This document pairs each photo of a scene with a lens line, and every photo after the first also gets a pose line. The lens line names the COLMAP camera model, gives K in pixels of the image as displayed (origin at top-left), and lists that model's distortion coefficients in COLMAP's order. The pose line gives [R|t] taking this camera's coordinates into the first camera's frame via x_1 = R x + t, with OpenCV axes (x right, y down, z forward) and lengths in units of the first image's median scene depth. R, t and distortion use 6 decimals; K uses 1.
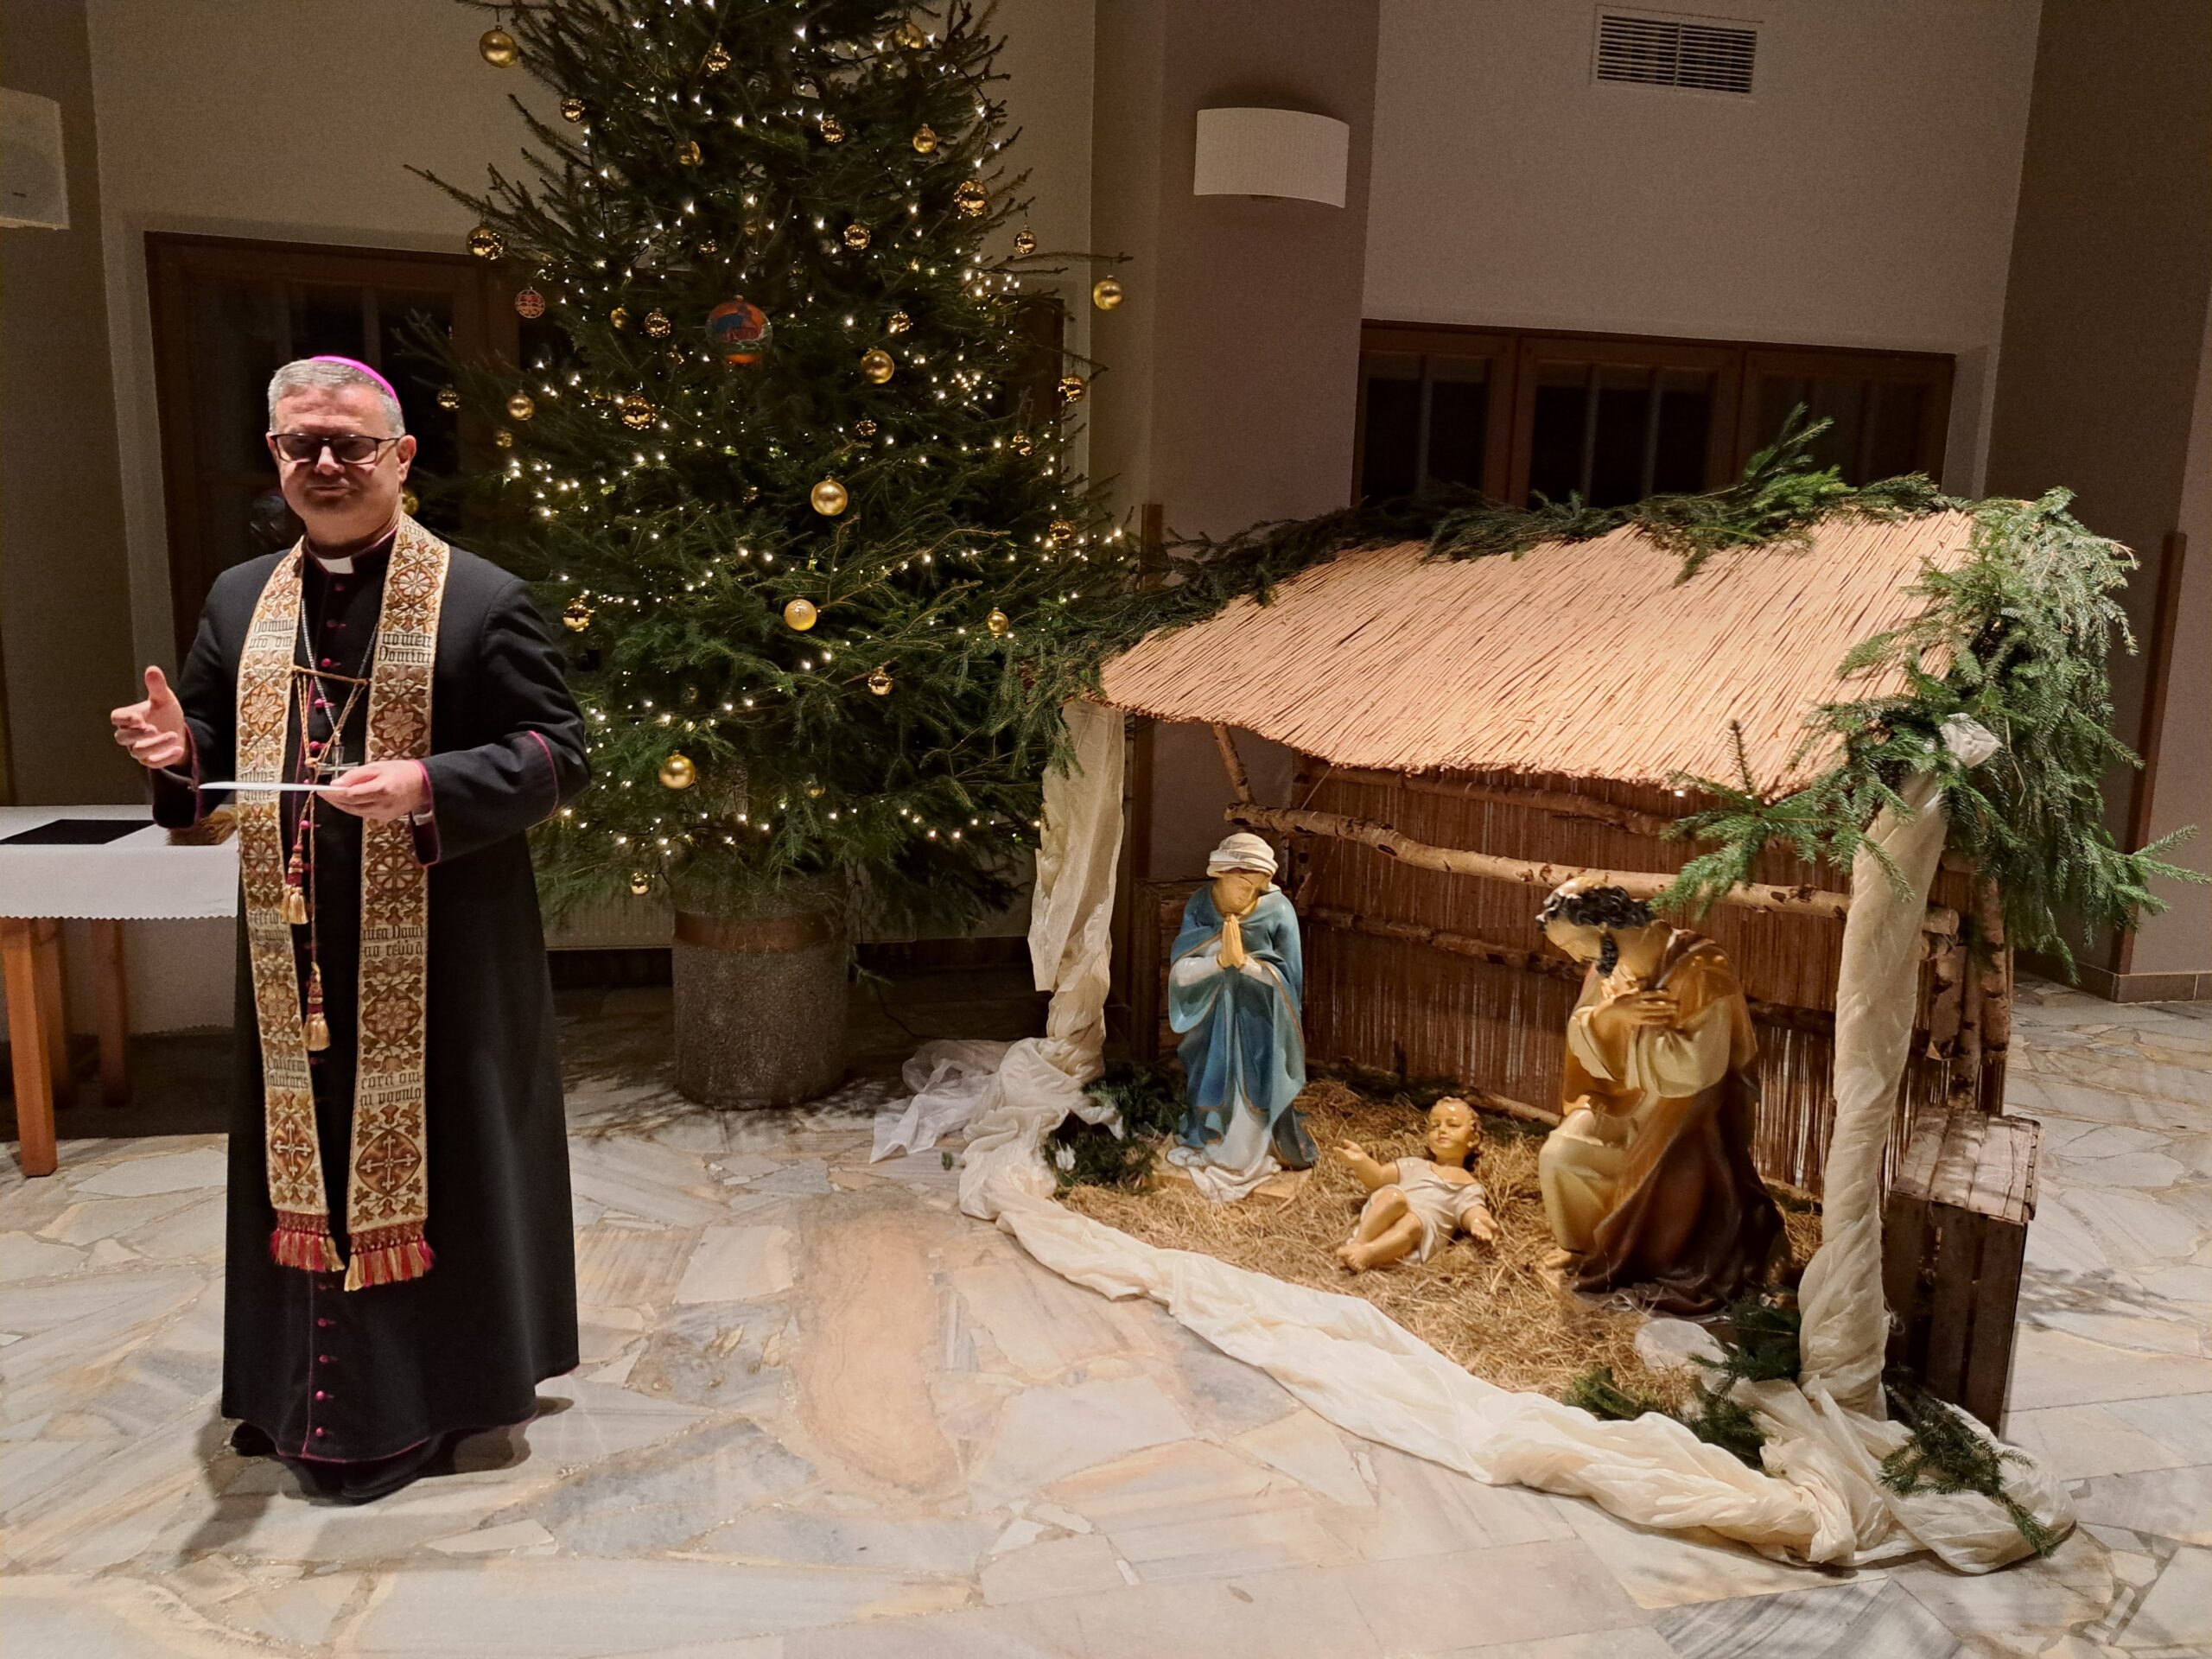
lens RADIAL K [[1583.4, 0, 1114.4], [0, 1583.4, 813.9], [0, 0, 1]] dist [0.054757, -0.051091]
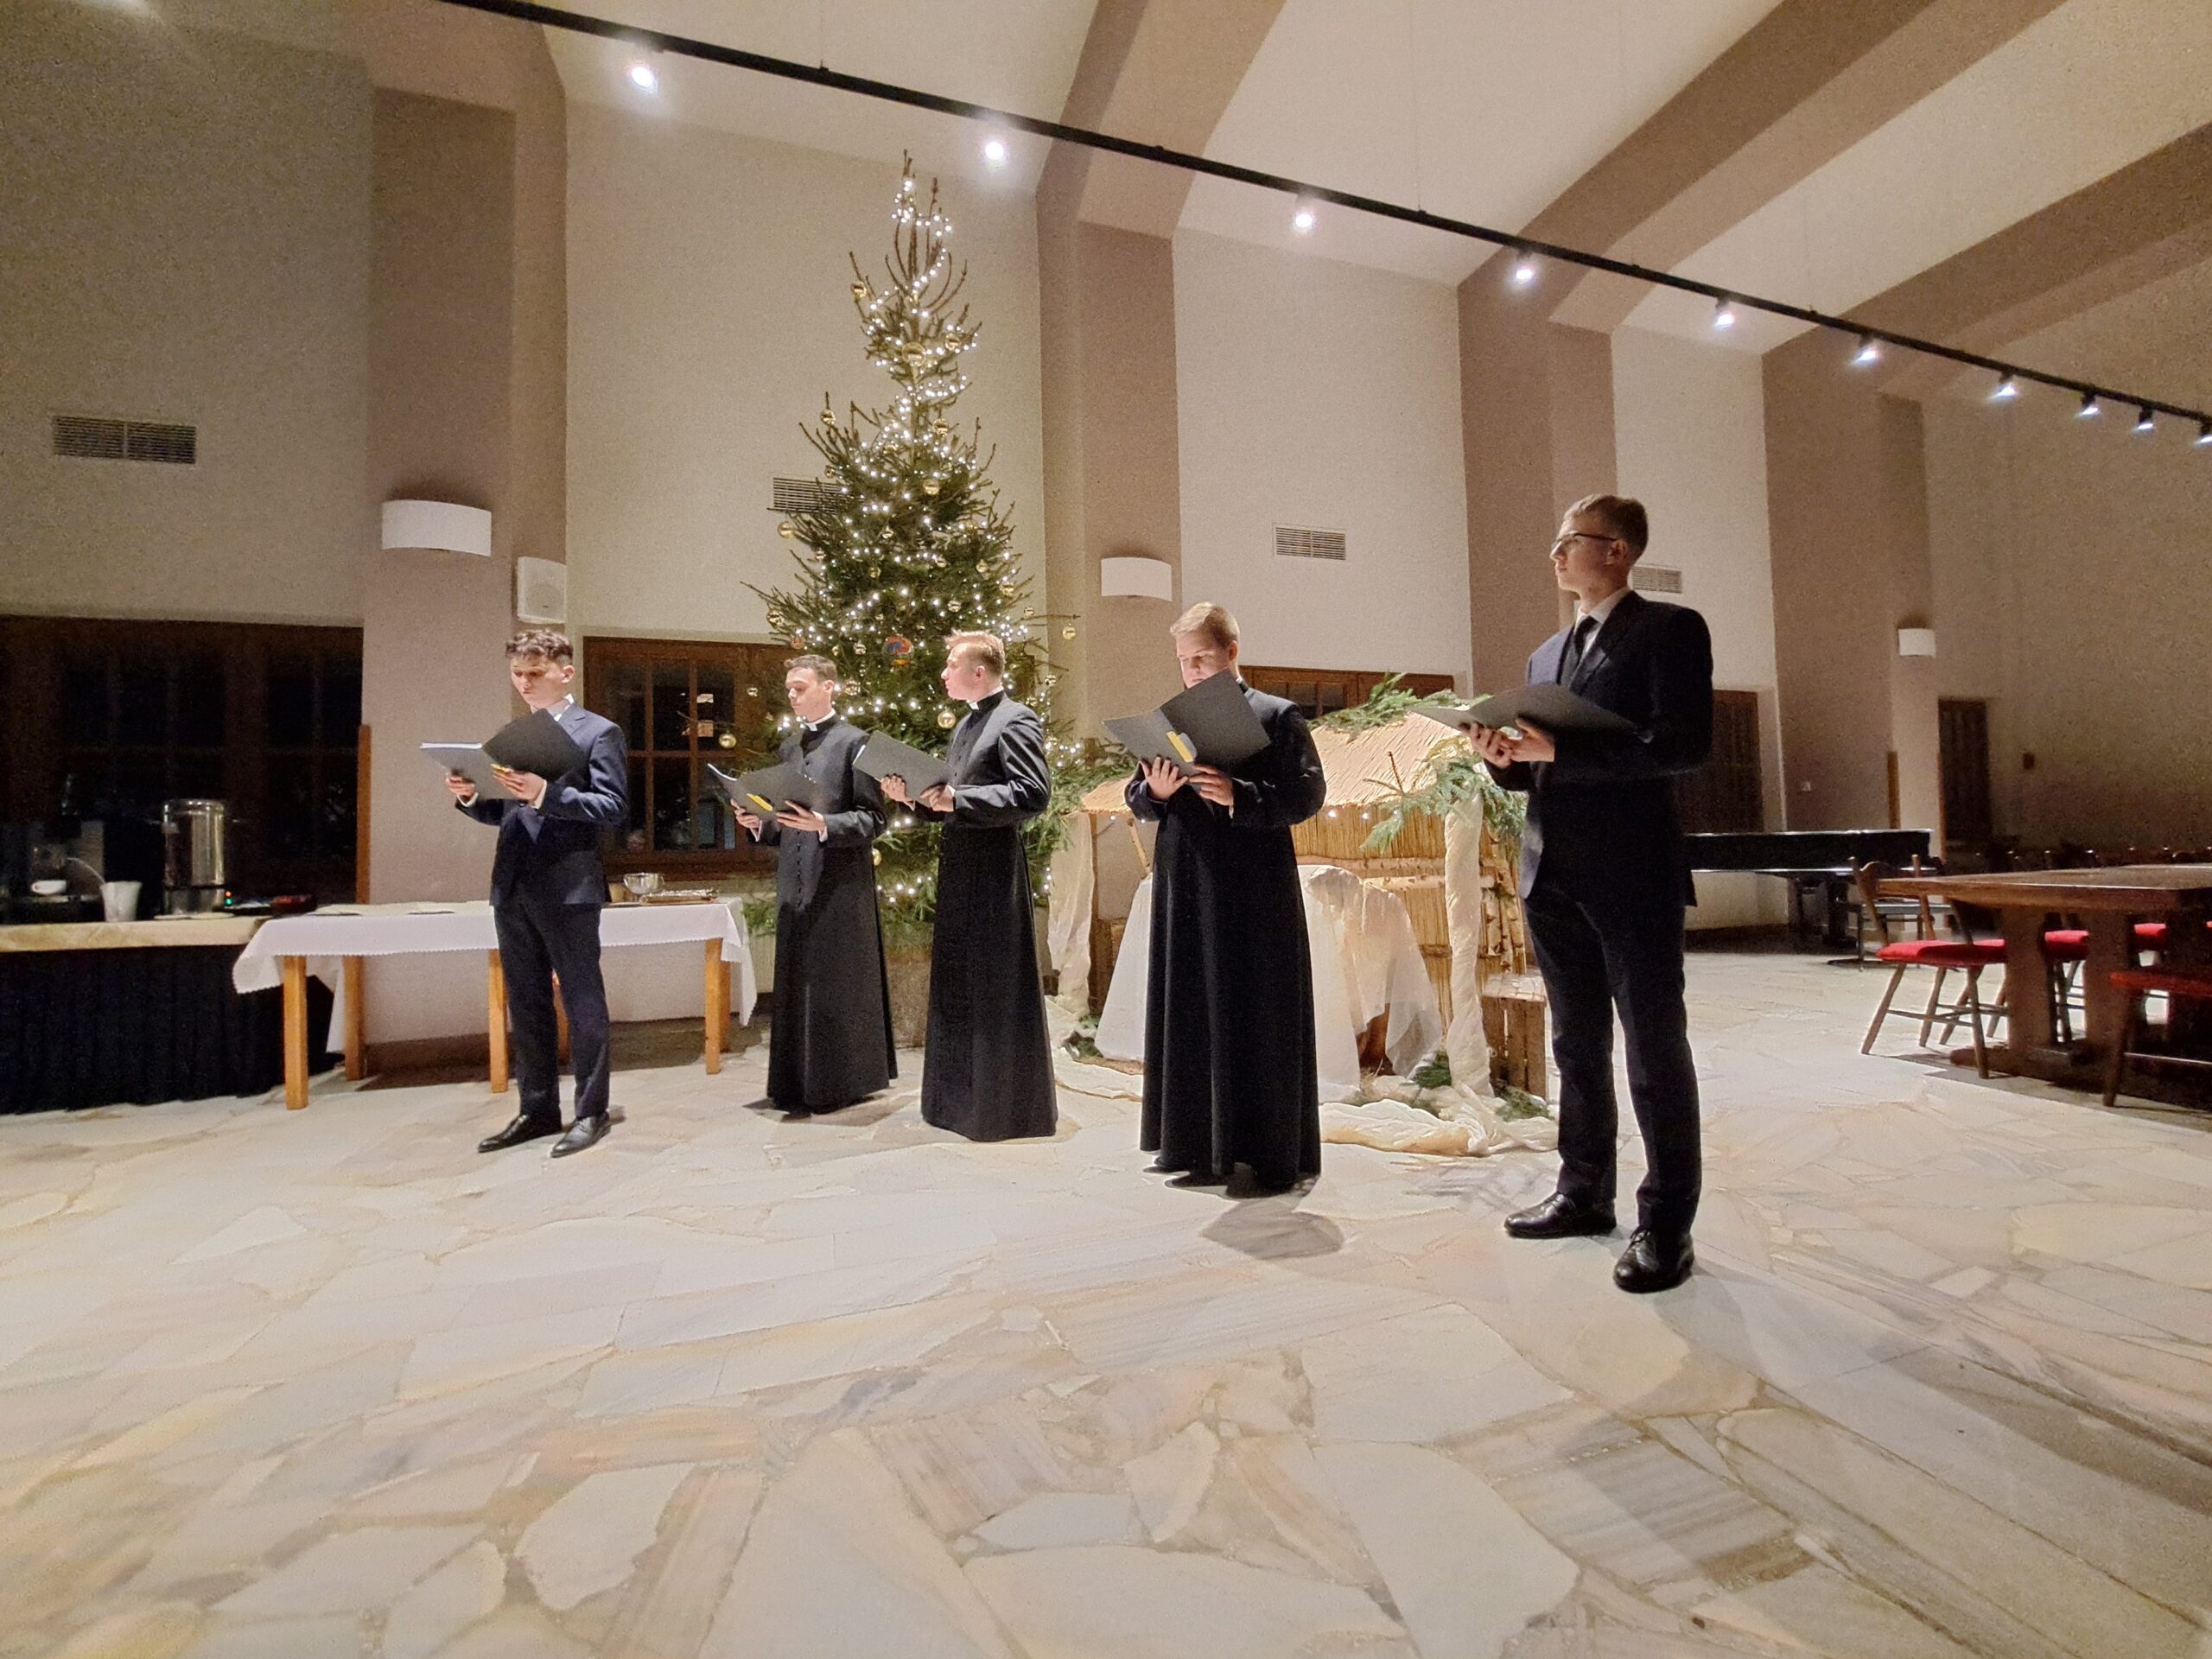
lens RADIAL K [[878.1, 0, 1106.1], [0, 878.1, 809.2], [0, 0, 1]] dist [-0.019506, 0.000158]
pose [[0.994856, -0.046587, 0.089953, -0.086585], [0.063337, 0.979068, -0.193428, 0.159454], [-0.079059, 0.198130, 0.976982, -0.118156]]
